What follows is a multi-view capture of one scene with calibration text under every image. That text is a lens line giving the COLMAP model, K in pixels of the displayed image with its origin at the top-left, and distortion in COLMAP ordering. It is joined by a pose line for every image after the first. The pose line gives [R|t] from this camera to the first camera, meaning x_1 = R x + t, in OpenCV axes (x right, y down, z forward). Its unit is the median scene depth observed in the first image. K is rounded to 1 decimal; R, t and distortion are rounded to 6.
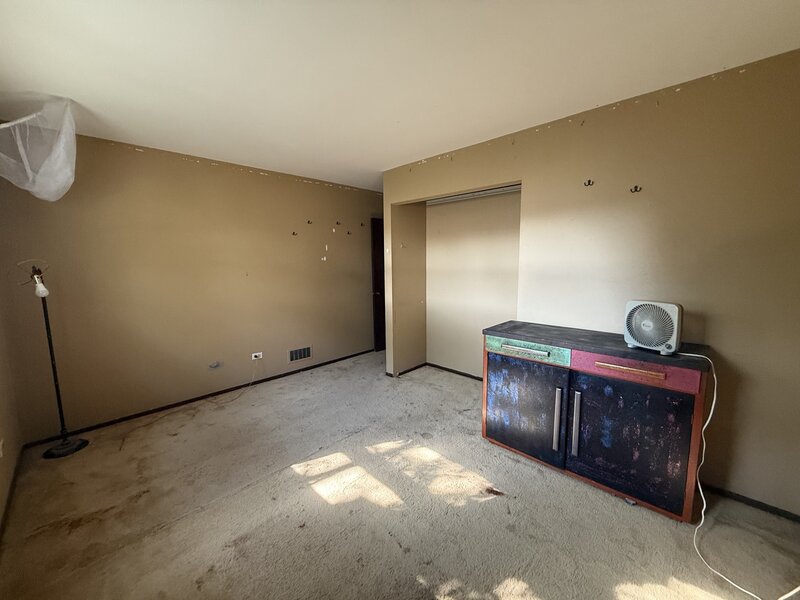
lens RADIAL K [[318.3, 0, 400.0], [0, 318.3, 300.0], [0, 0, 1]] dist [-0.001692, 0.000015]
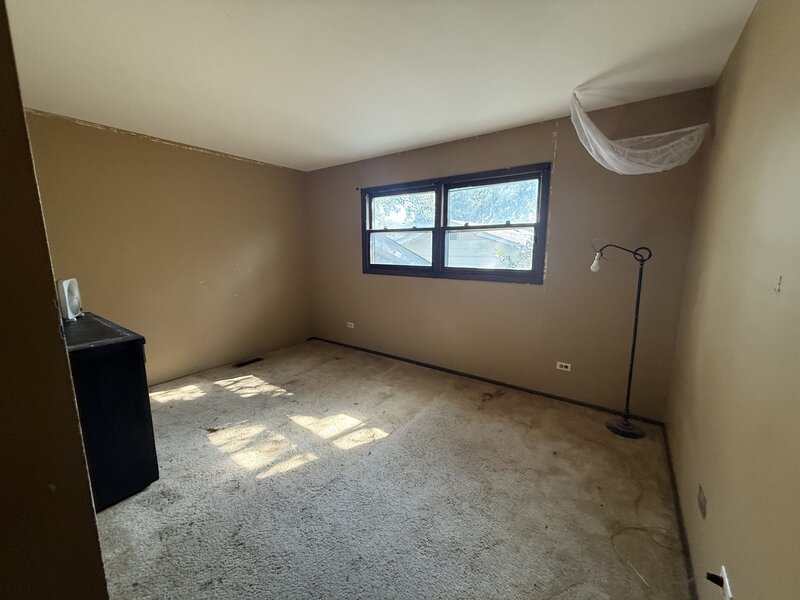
lens RADIAL K [[318.3, 0, 400.0], [0, 318.3, 300.0], [0, 0, 1]] dist [-0.001692, 0.000015]
pose [[-0.990643, 0.032976, -0.132438, -0.252442], [-0.004620, 0.961713, 0.274019, -0.207009], [0.136404, 0.272066, -0.952562, 1.873759]]
